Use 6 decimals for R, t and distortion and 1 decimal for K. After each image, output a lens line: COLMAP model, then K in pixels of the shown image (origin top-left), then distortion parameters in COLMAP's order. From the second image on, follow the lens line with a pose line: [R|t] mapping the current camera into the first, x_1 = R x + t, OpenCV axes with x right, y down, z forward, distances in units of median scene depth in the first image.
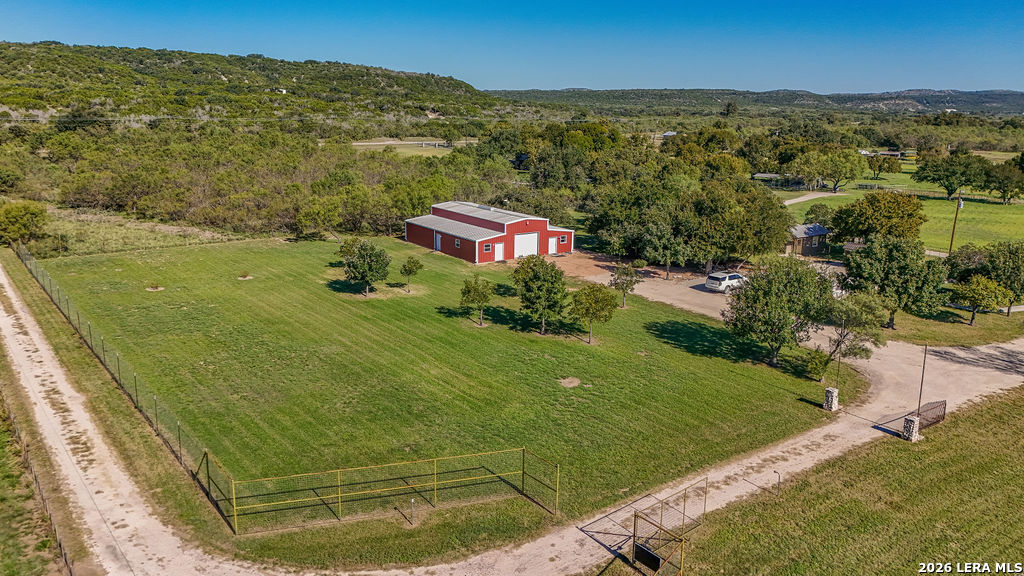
lens RADIAL K [[767.4, 0, 512.4], [0, 767.4, 287.9], [0, 0, 1]] dist [0.043330, -0.004804]
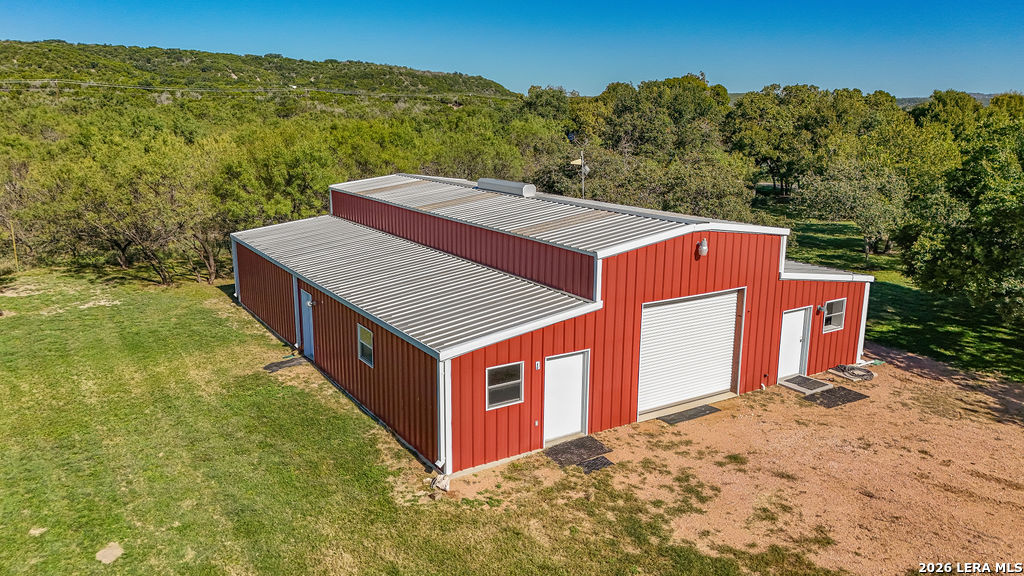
lens RADIAL K [[767.4, 0, 510.7], [0, 767.4, 287.7], [0, 0, 1]] dist [0.043330, -0.004804]
pose [[0.999084, 0.001770, -0.042744, -0.018960], [-0.002277, 0.999927, -0.011831, -0.060360], [0.042720, 0.011917, 0.999016, 0.668823]]
